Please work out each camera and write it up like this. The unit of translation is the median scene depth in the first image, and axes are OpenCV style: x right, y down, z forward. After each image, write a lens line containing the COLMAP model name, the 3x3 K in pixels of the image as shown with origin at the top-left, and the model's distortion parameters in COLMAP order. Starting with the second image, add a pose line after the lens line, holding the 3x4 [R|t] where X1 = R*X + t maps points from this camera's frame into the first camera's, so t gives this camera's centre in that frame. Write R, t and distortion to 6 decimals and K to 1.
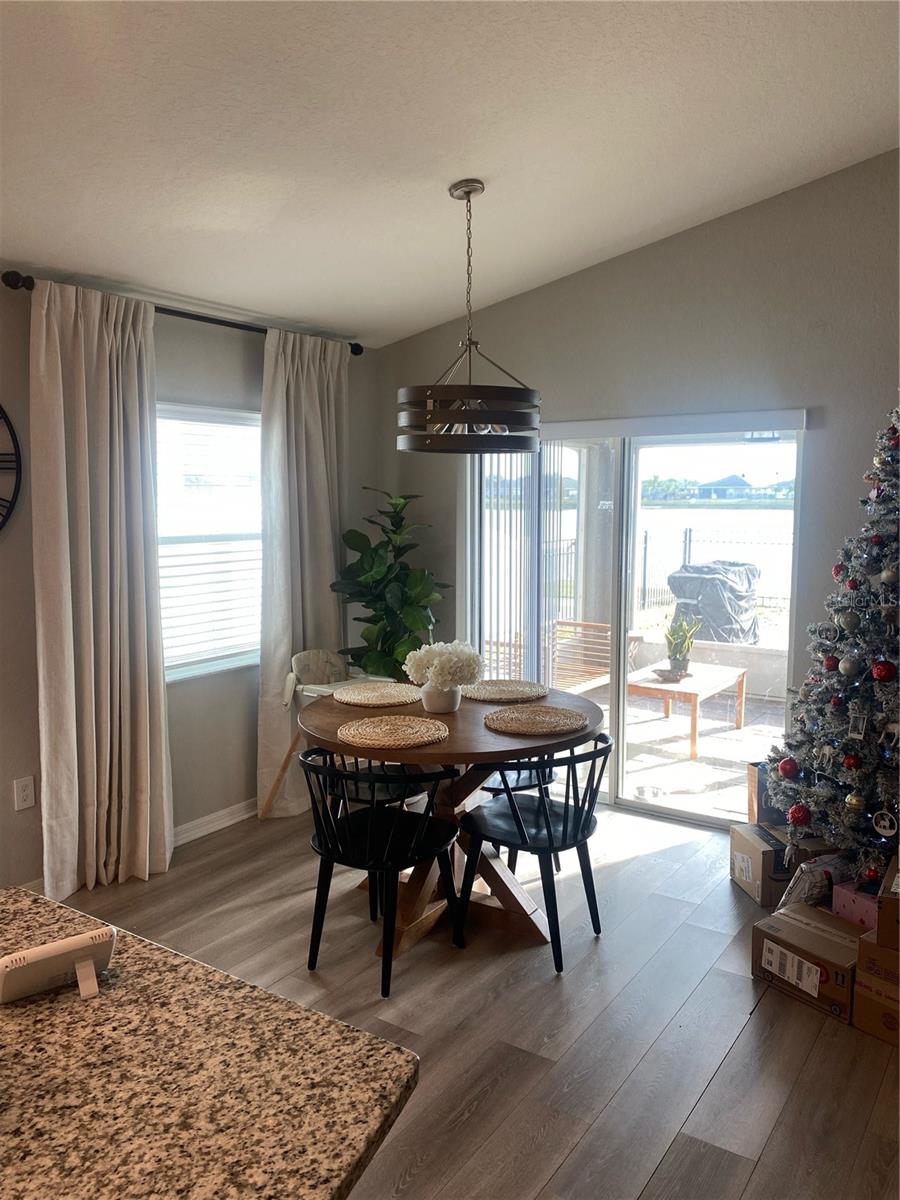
lens RADIAL K [[920.9, 0, 454.6], [0, 920.9, 593.3], [0, 0, 1]] dist [0.123599, -0.190033]
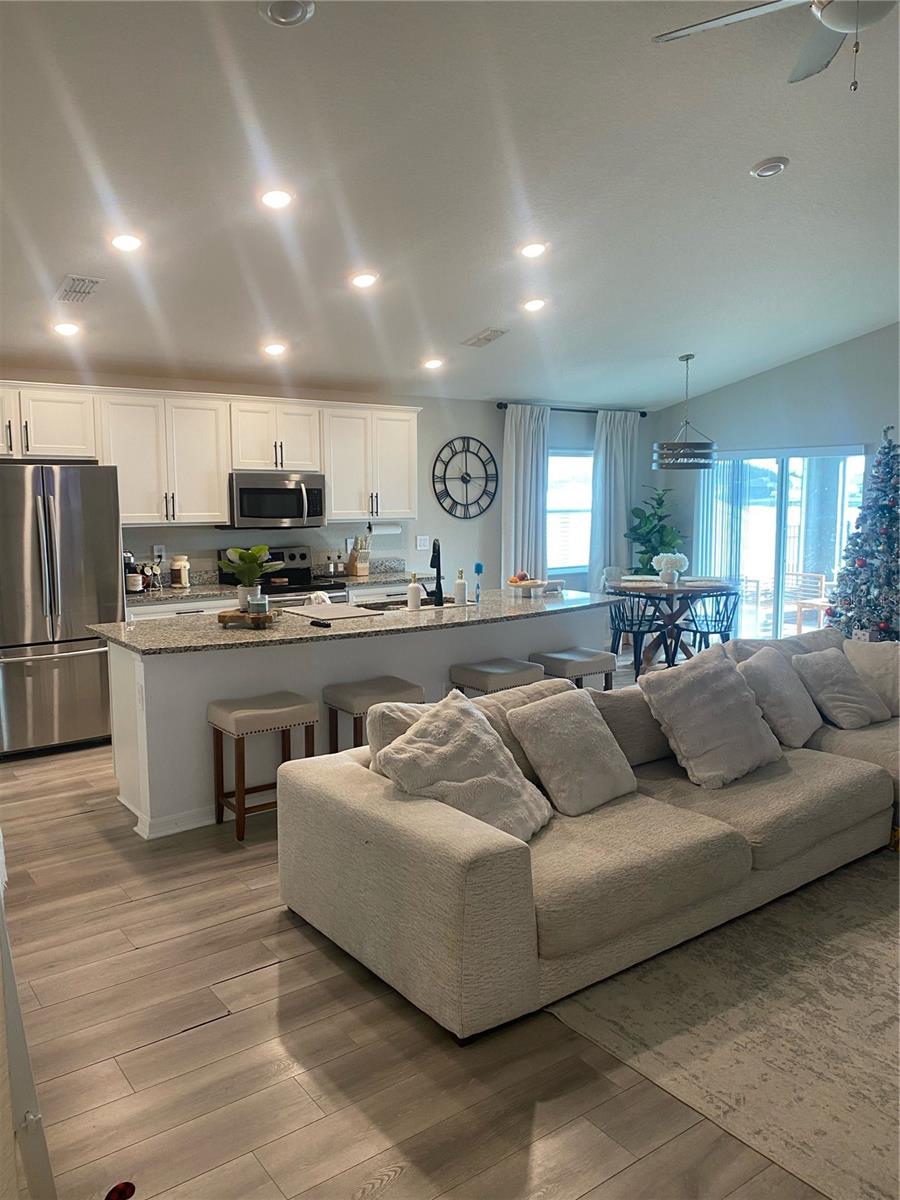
lens RADIAL K [[920.9, 0, 454.6], [0, 920.9, 593.3], [0, 0, 1]] dist [0.123599, -0.190033]
pose [[0.943930, 0.030445, -0.328739, 0.213036], [-0.030712, 0.999519, 0.004380, 0.140790], [0.328714, 0.005962, 0.944411, -1.190574]]
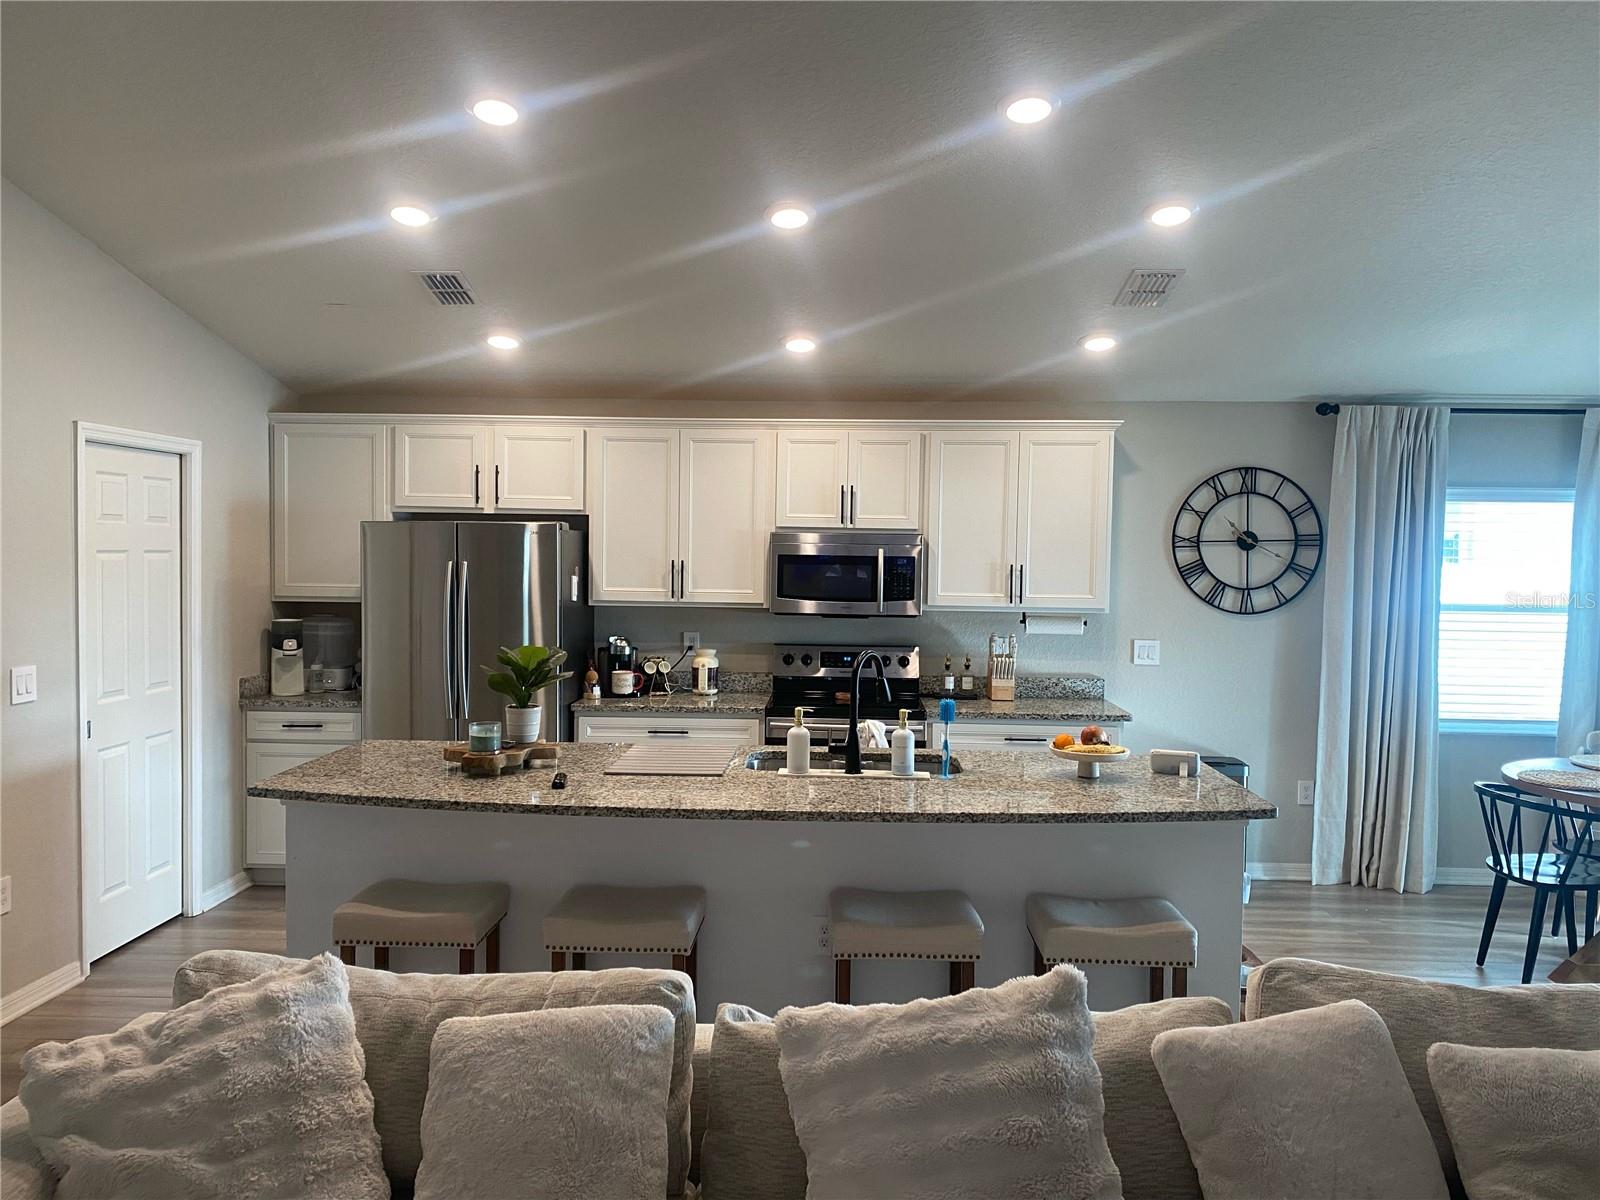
lens RADIAL K [[1227.9, 0, 798.0], [0, 1227.9, 574.6], [0, 0, 1]] dist [0.123599, -0.190033]
pose [[0.523942, 0.023606, -0.851427, 0.581395], [-0.106034, 0.993648, -0.037701, 0.047465], [0.845128, 0.110034, 0.523116, -0.486004]]
